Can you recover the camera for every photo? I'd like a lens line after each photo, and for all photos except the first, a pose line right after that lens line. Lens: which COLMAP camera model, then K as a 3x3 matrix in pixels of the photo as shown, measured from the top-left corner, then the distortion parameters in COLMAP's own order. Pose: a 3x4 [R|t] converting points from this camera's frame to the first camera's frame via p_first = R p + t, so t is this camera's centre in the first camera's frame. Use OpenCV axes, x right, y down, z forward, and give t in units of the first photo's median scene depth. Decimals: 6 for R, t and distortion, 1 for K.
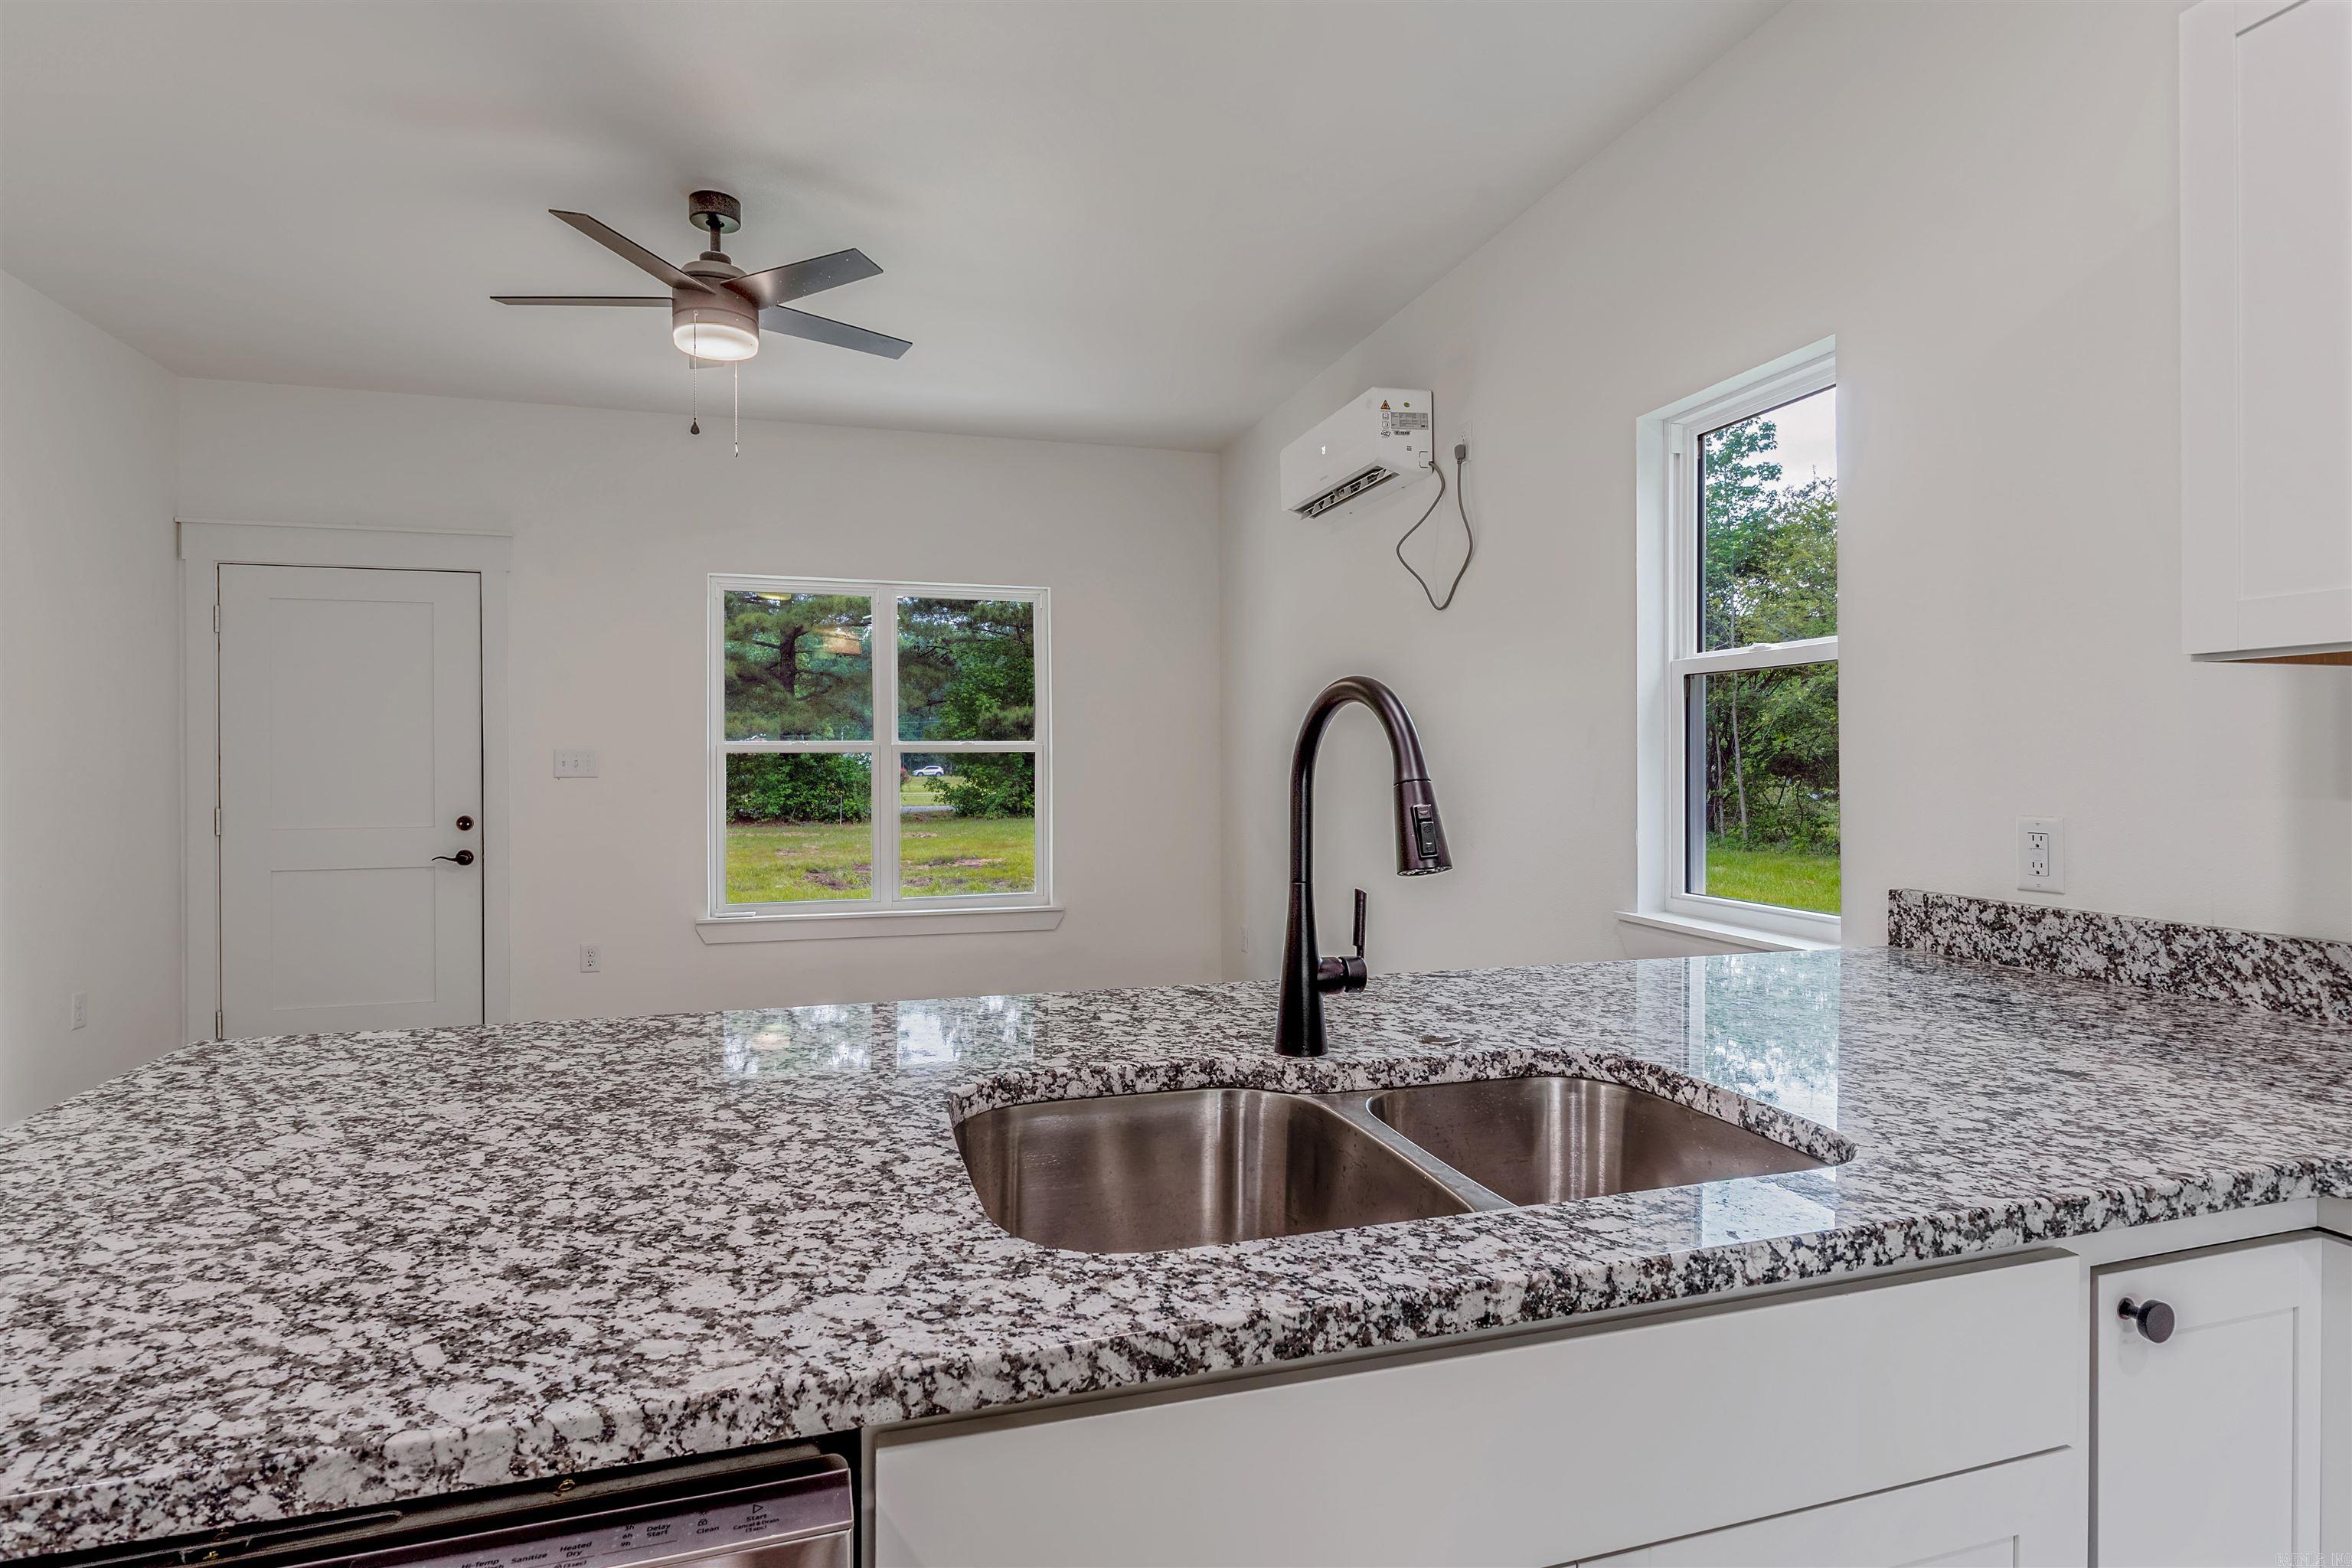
lens RADIAL K [[1168.6, 0, 1171.7], [0, 1168.6, 776.5], [0, 0, 1]] dist [-0.005546, -0.000317]
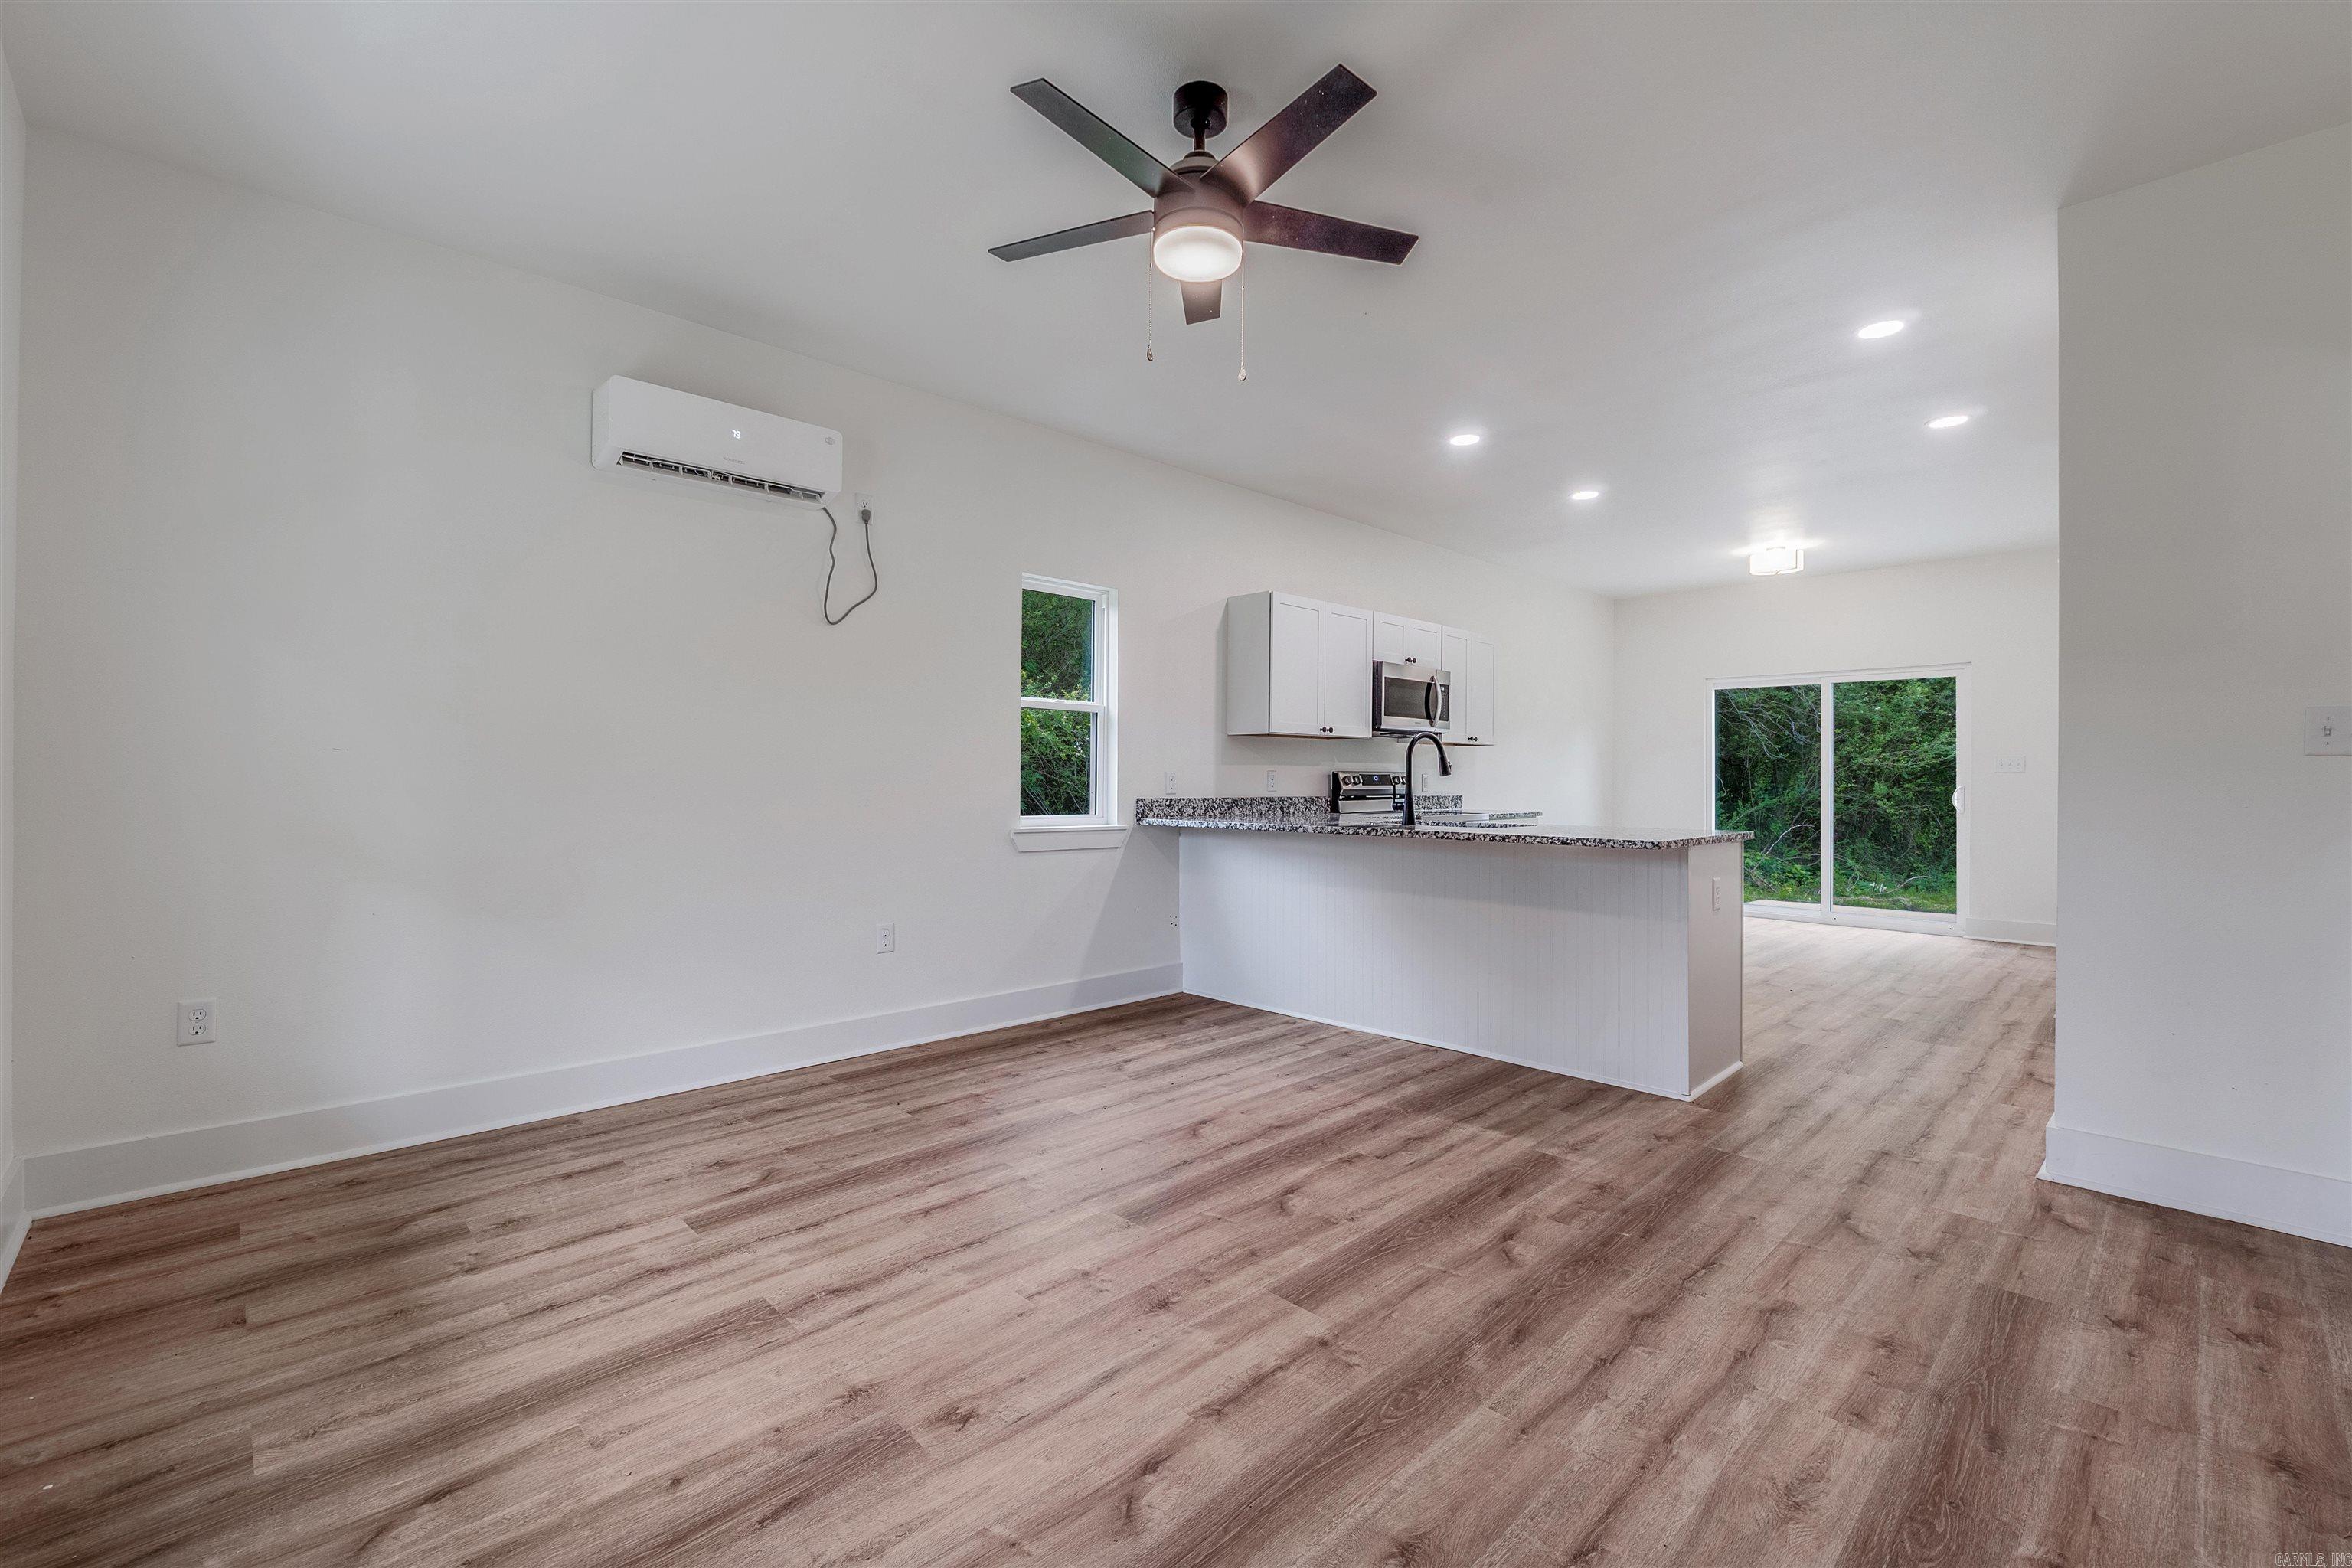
lens RADIAL K [[1010.7, 0, 1180.2], [0, 1010.7, 768.1], [0, 0, 1]] dist [-0.004364, -0.000401]
pose [[-0.461086, 0.006573, 0.887331, -0.909855], [0.003354, 0.999978, -0.005664, 0.021687], [-0.887349, 0.000365, -0.461098, 1.161841]]
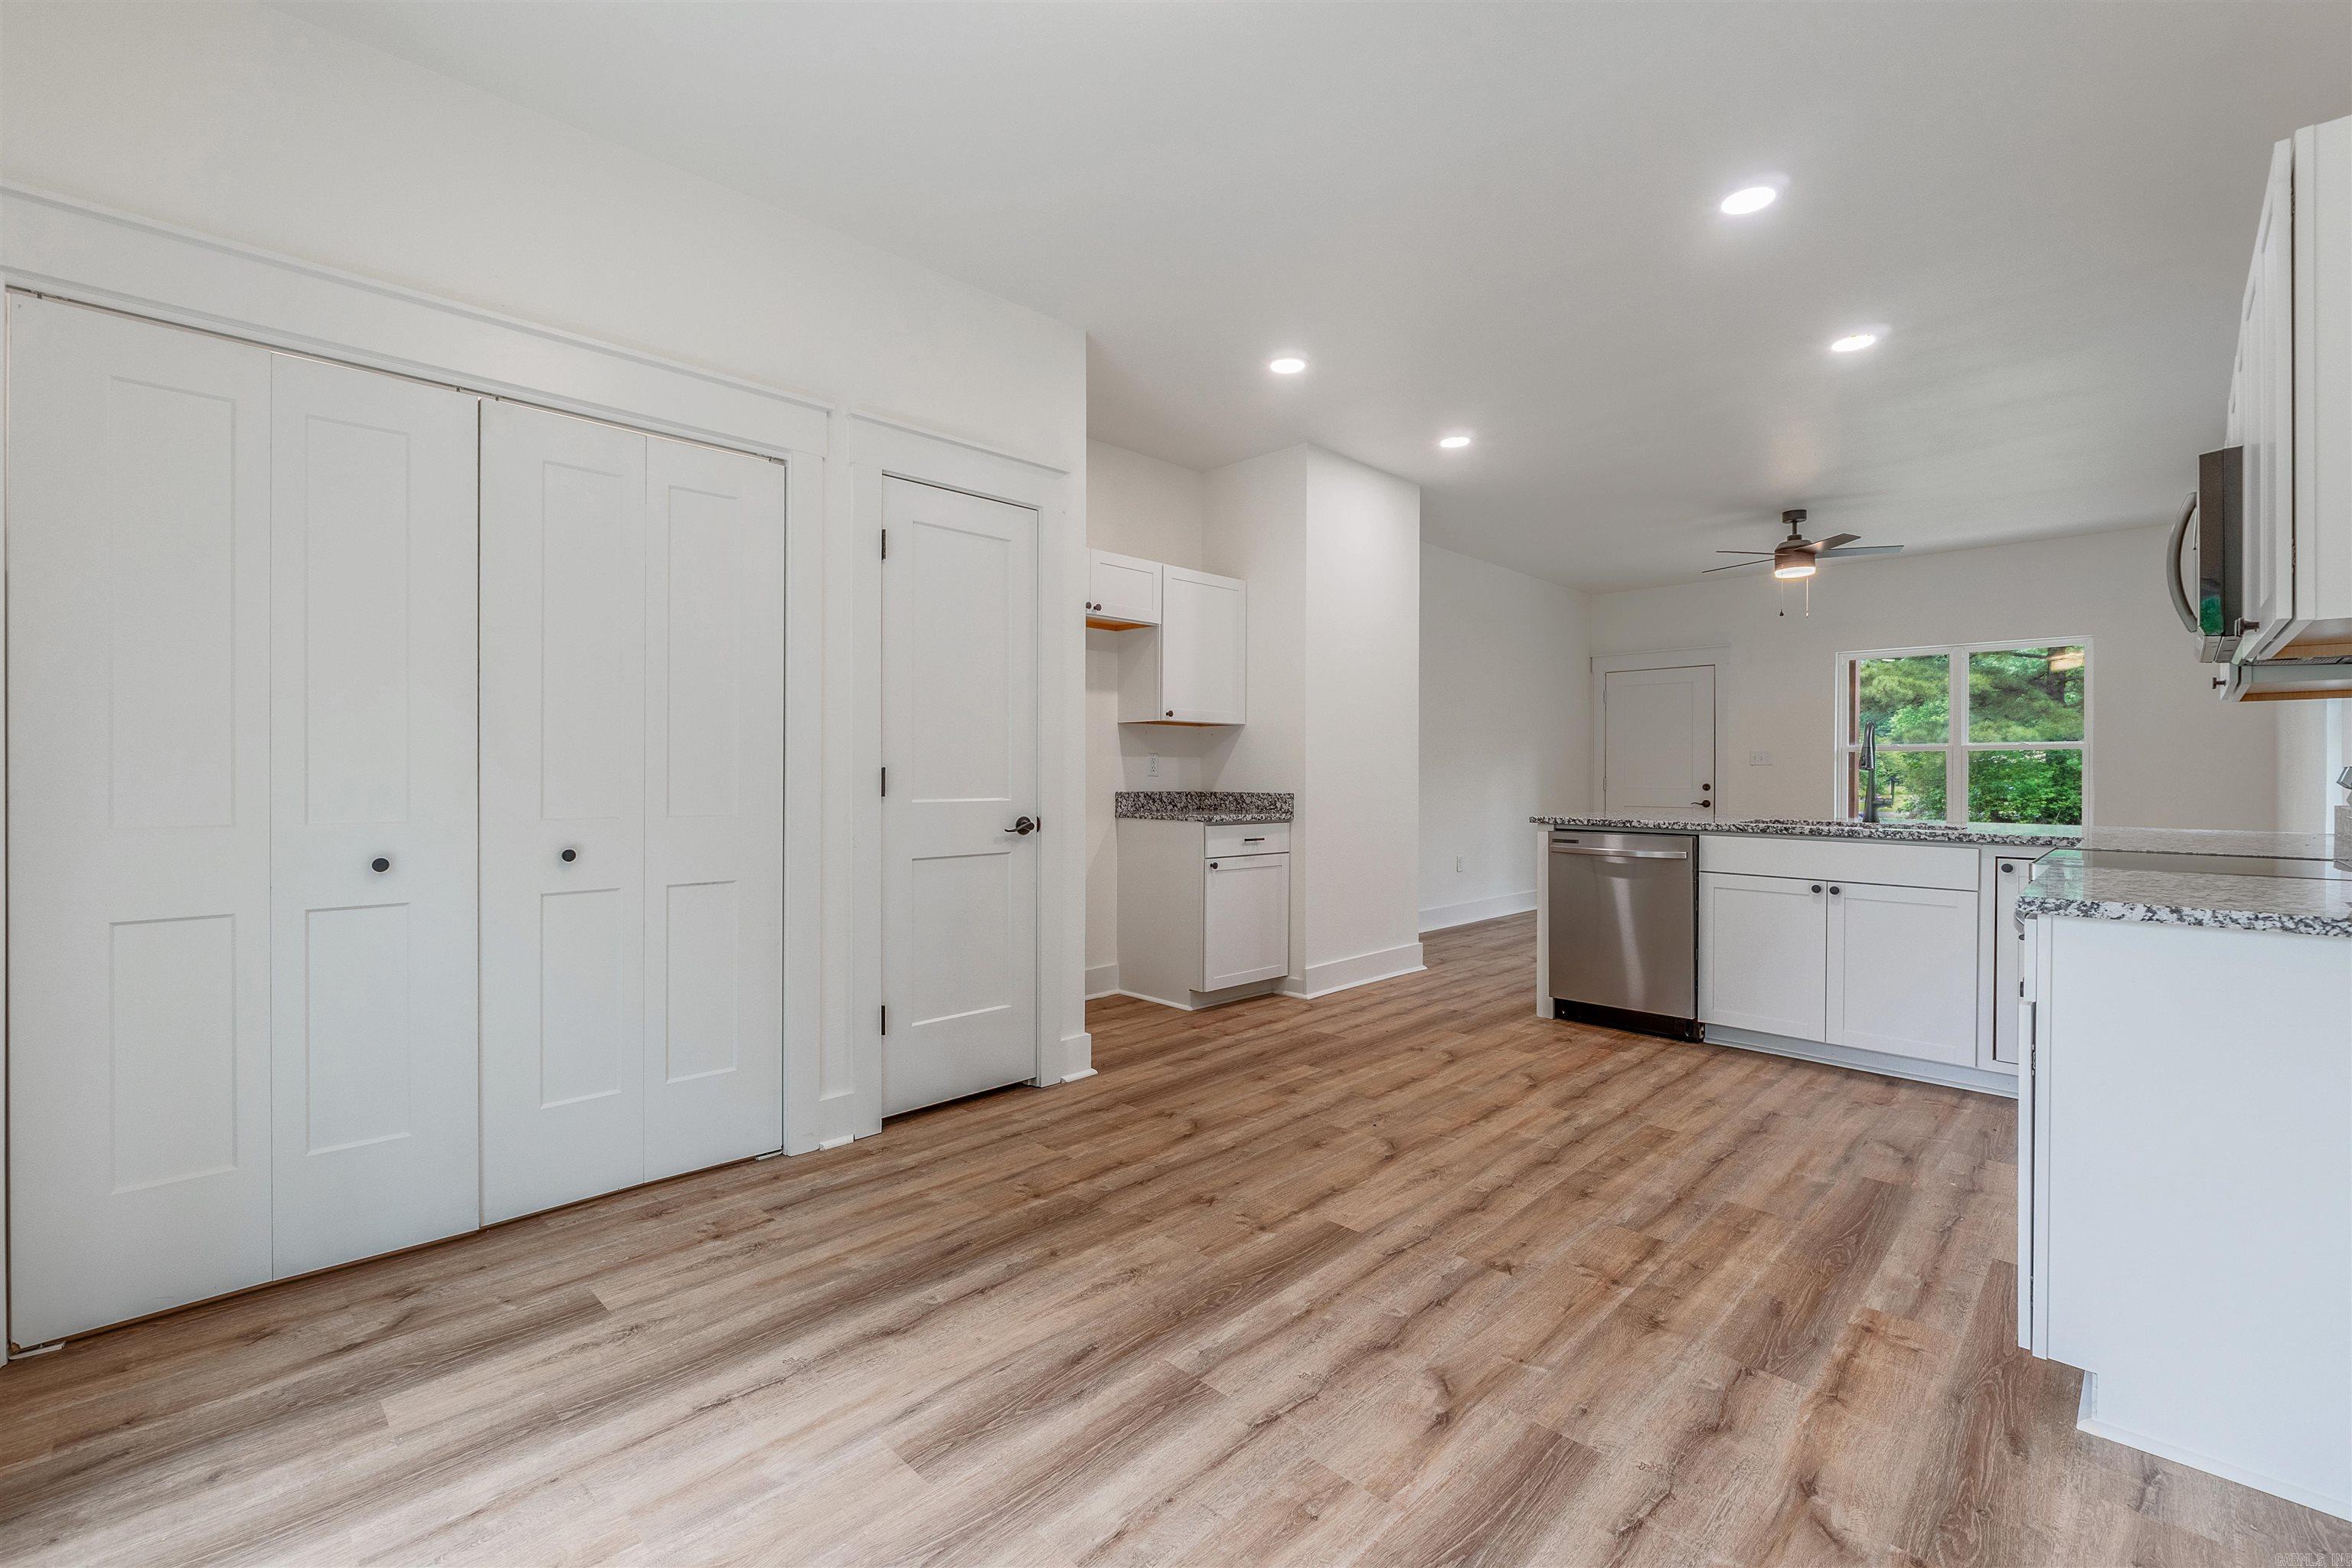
lens RADIAL K [[1010.7, 0, 1166.9], [0, 1010.7, 769.3], [0, 0, 1]] dist [-0.004364, -0.000401]
pose [[0.471948, 0.001055, -0.881626, 0.673783], [-0.013935, 0.999883, -0.006262, 0.042289], [0.881516, 0.015241, 0.471908, -0.891336]]
